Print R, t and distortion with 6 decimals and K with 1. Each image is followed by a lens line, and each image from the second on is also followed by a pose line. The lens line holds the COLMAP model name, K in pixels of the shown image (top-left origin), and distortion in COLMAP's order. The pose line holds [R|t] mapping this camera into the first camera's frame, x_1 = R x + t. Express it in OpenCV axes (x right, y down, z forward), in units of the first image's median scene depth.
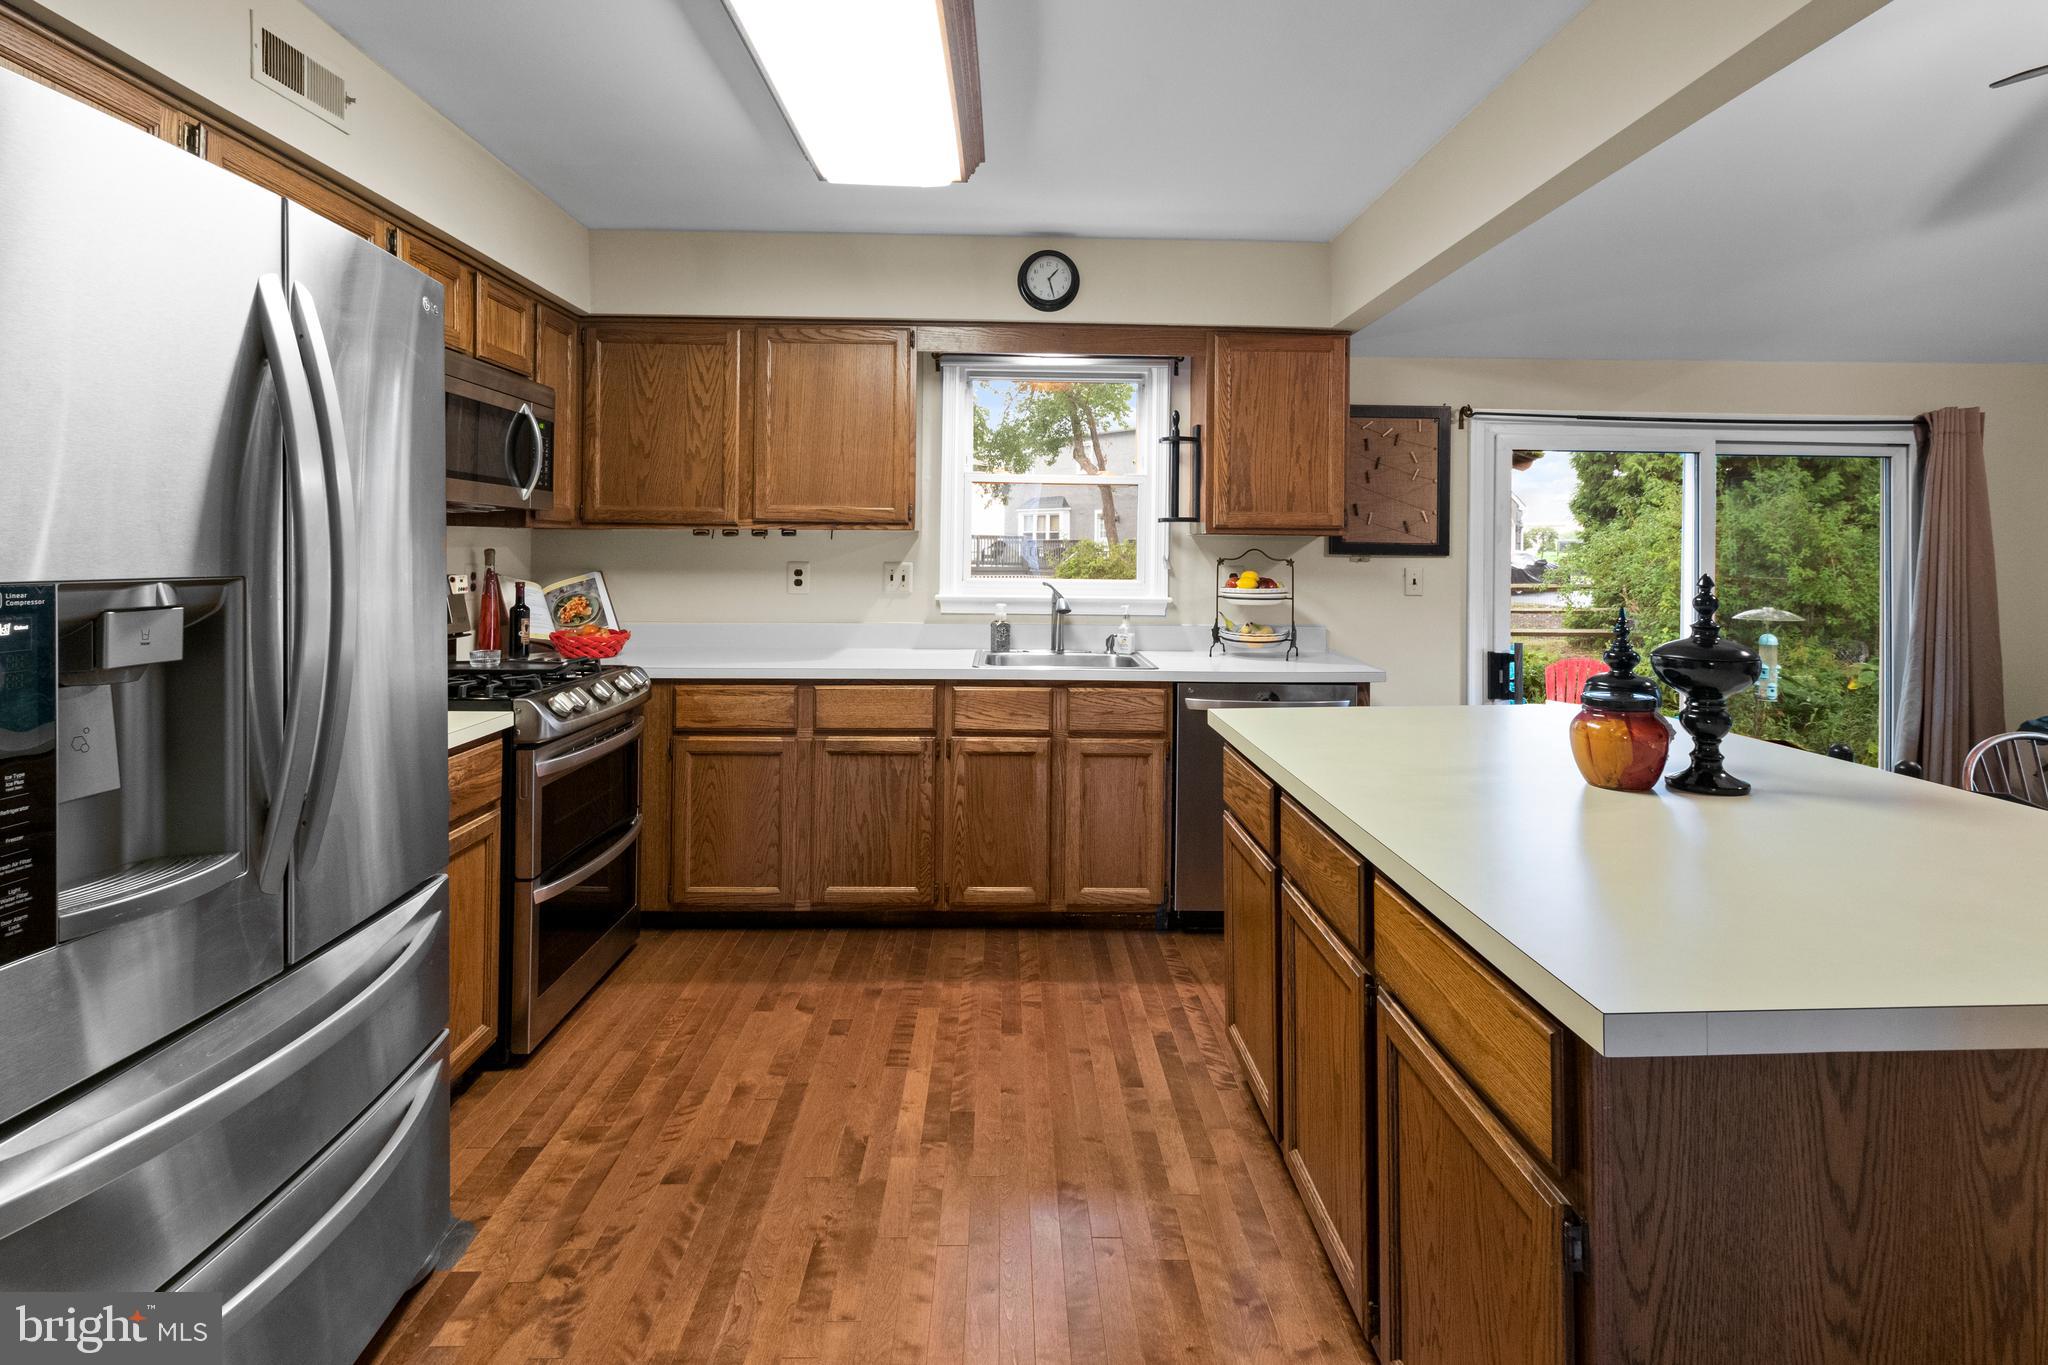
lens RADIAL K [[967.7, 0, 1016.3], [0, 967.7, 543.0], [0, 0, 1]] dist [0.002814, 0.001177]
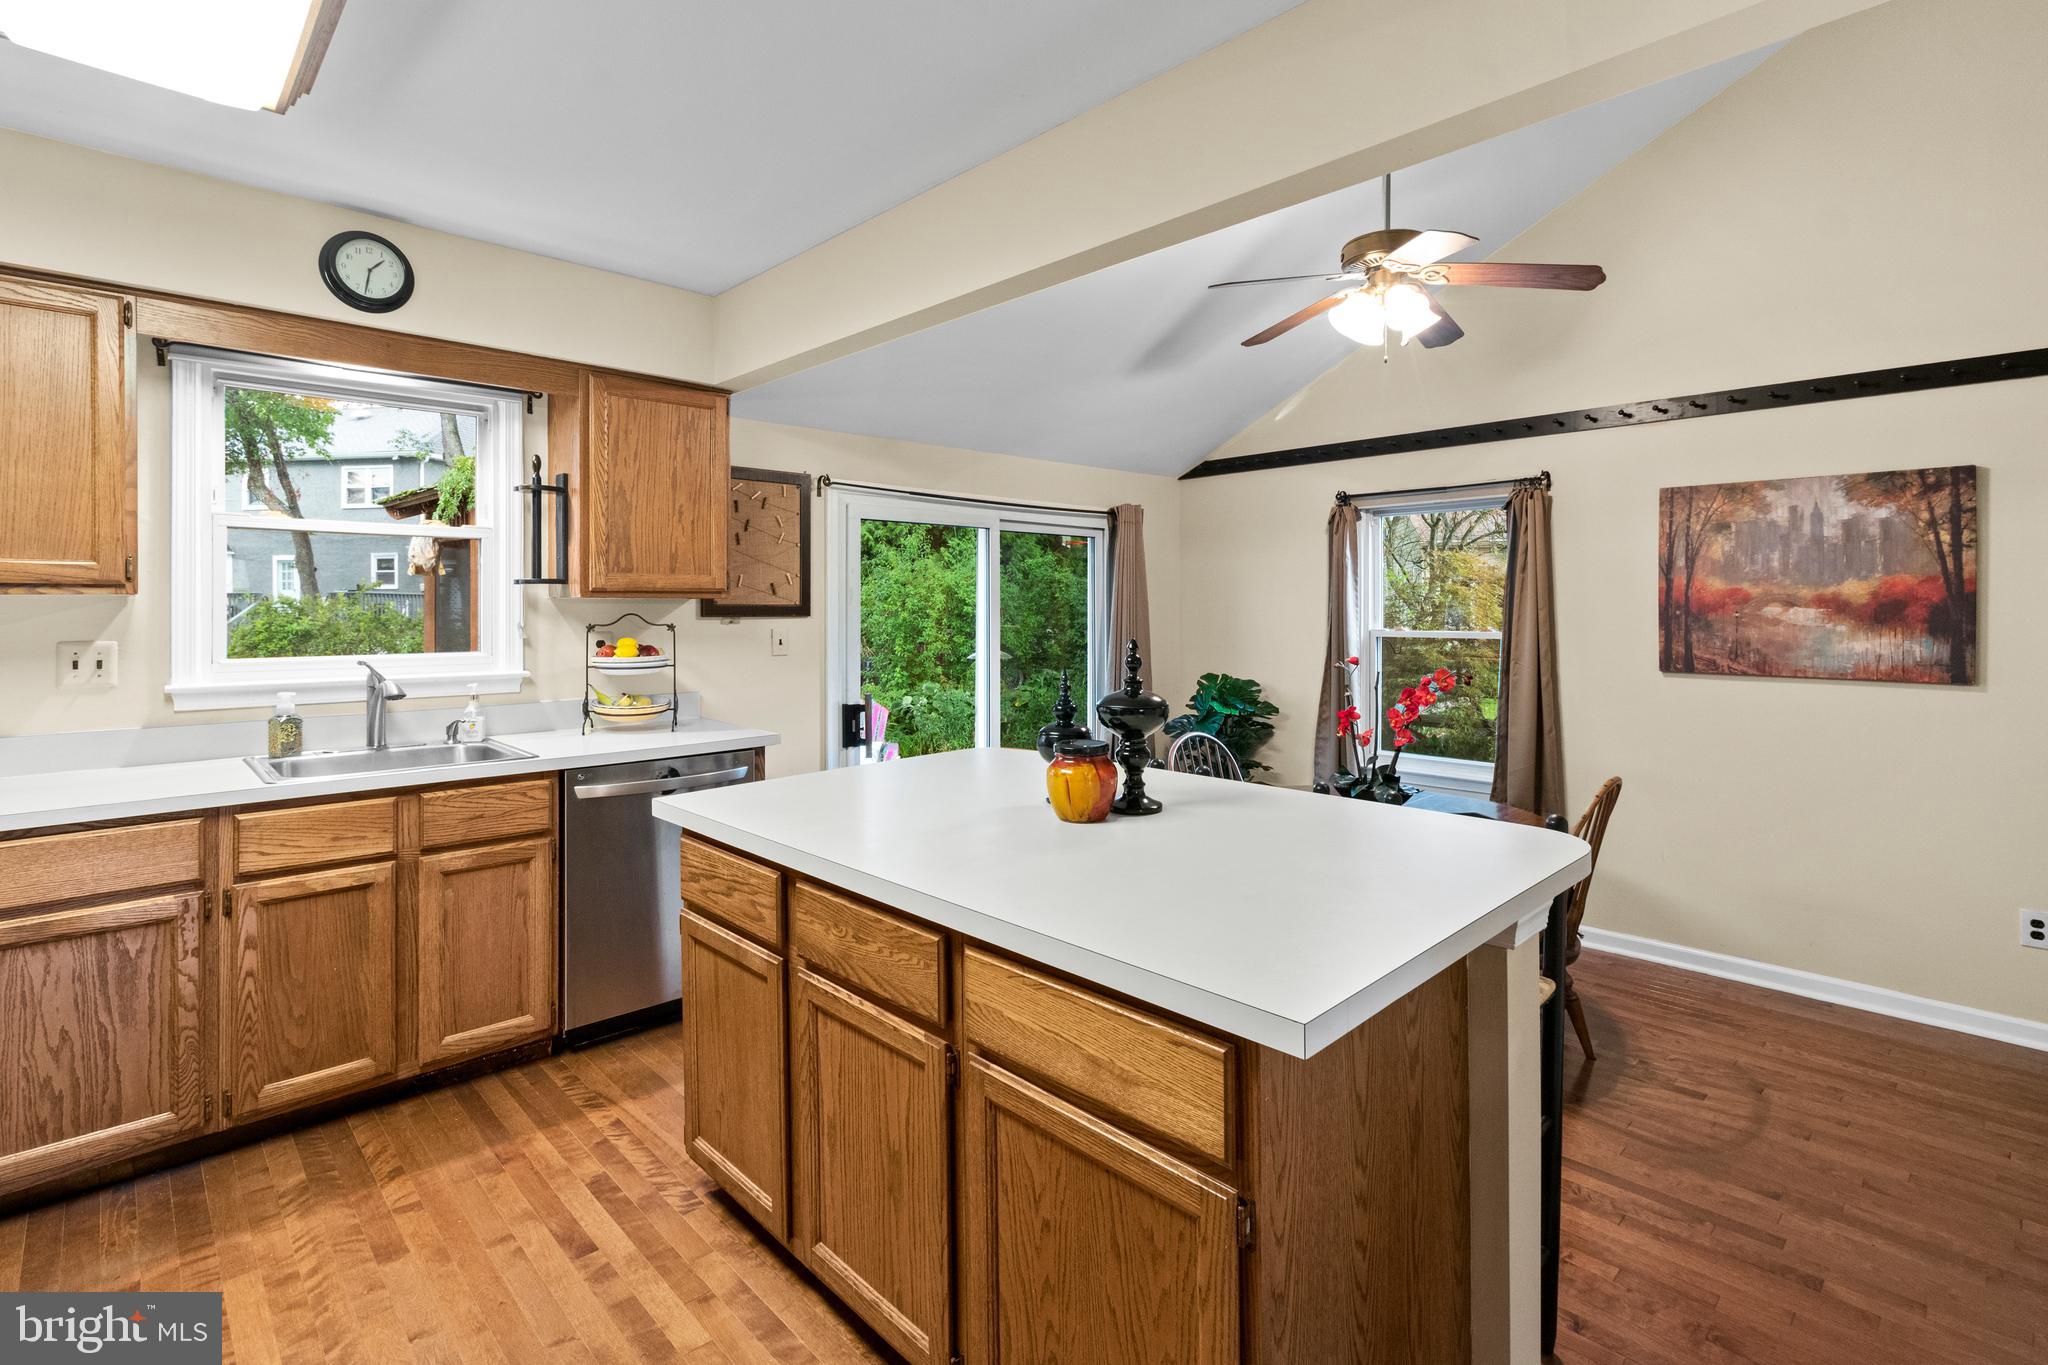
lens RADIAL K [[967.7, 0, 999.6], [0, 967.7, 609.8], [0, 0, 1]] dist [0.002814, 0.001177]
pose [[0.746495, -0.014517, 0.665232, -0.109509], [0.004236, 0.999845, 0.017066, -0.012132], [-0.665377, -0.009921, 0.746442, 0.083546]]
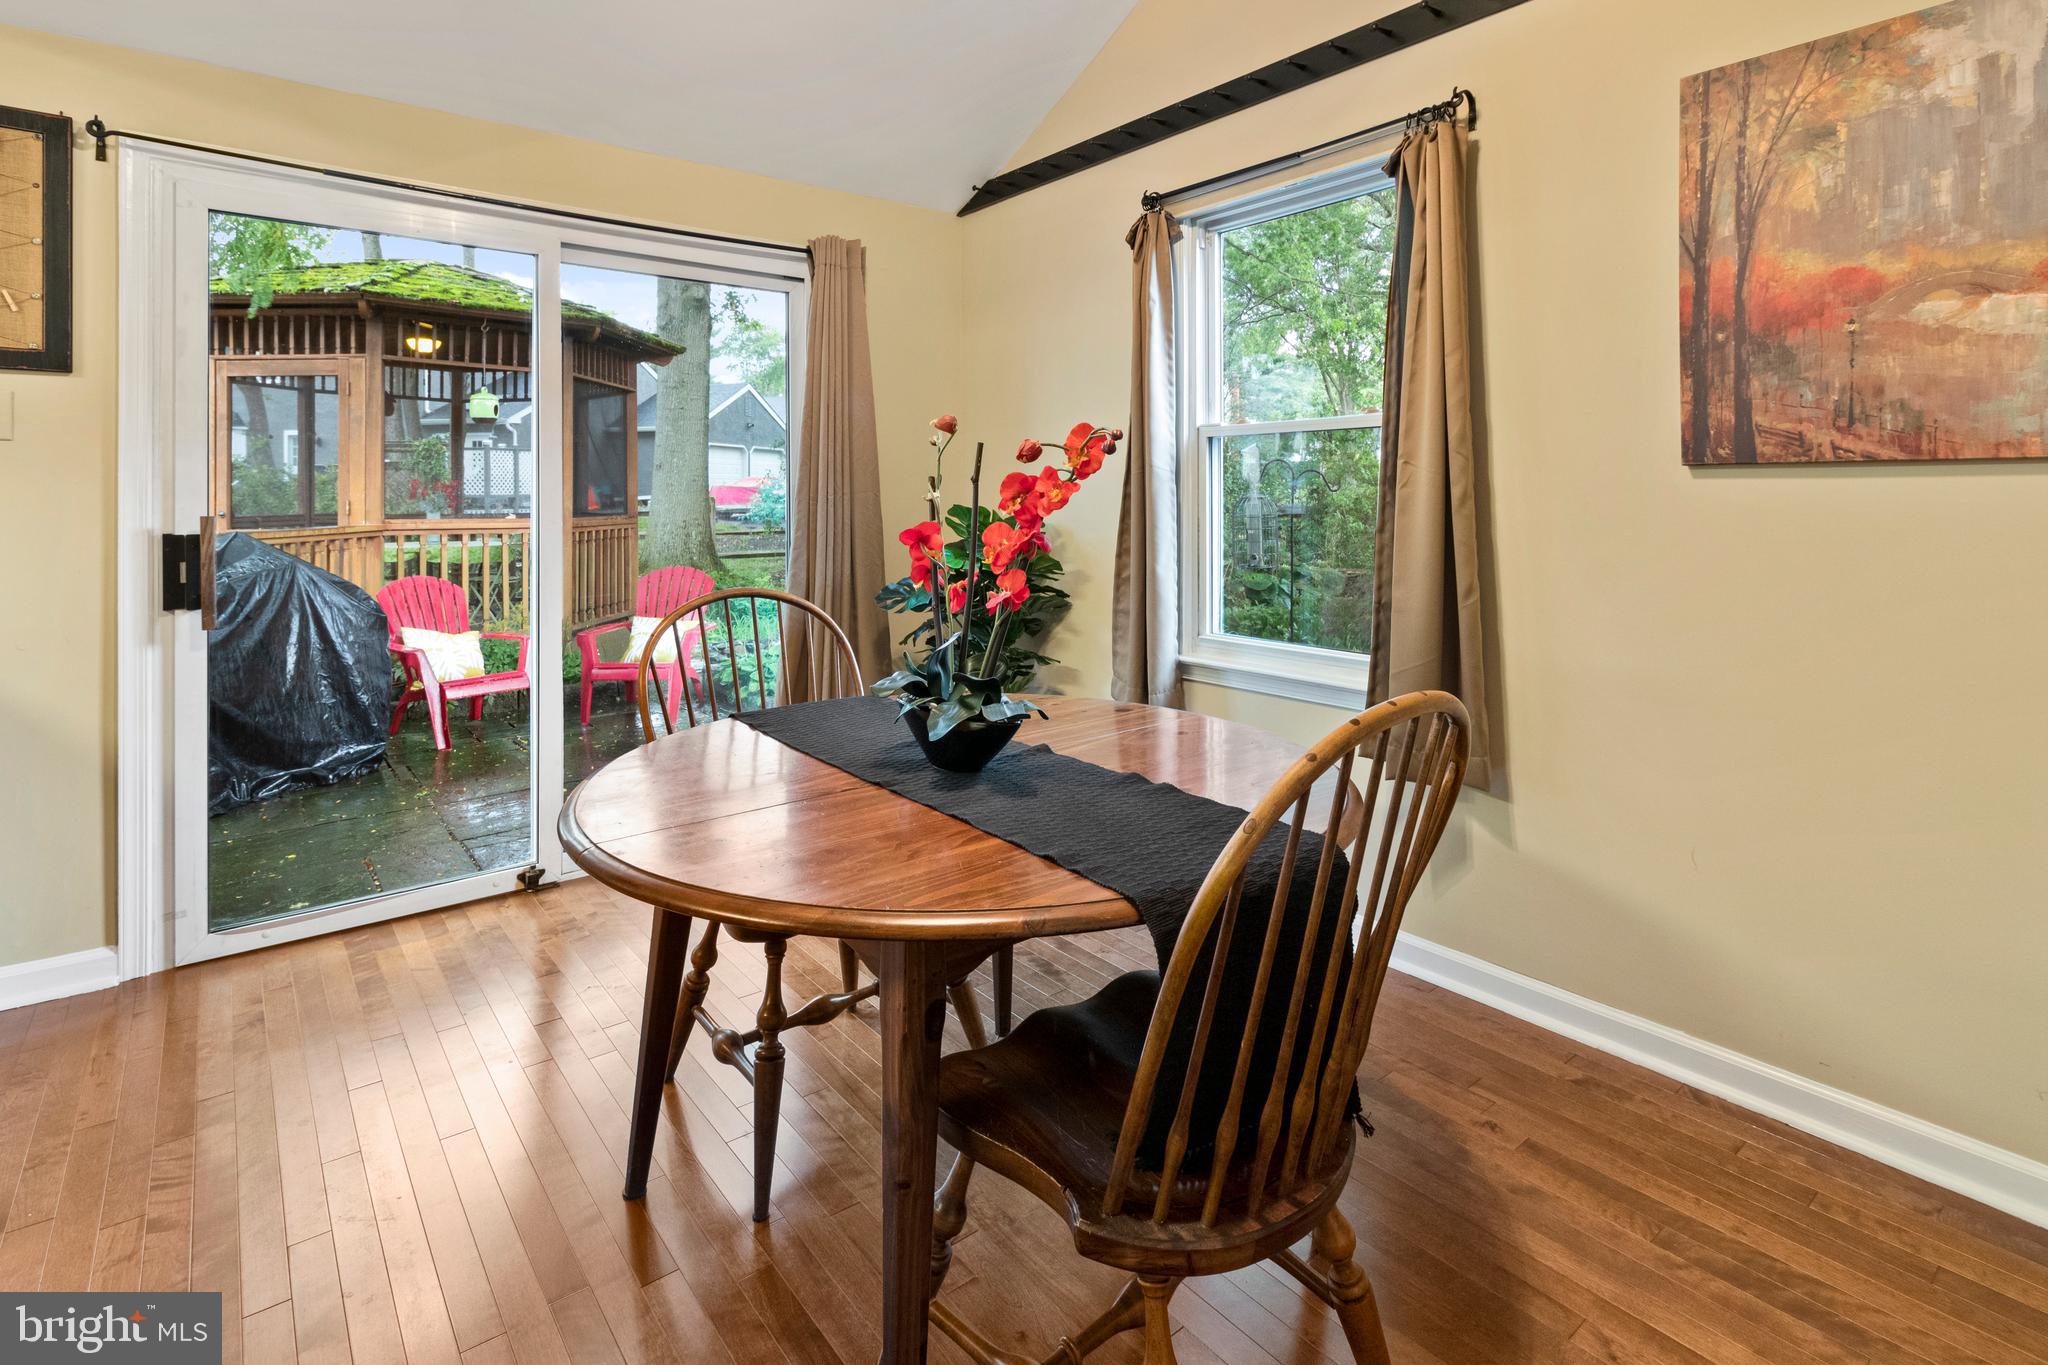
lens RADIAL K [[967.7, 0, 1029.0], [0, 967.7, 495.3], [0, 0, 1]] dist [0.002814, 0.001177]
pose [[0.803432, -0.009056, 0.595328, 0.613971], [0.004969, 0.999951, 0.008506, 0.093330], [-0.595376, -0.003876, 0.803438, 0.200382]]
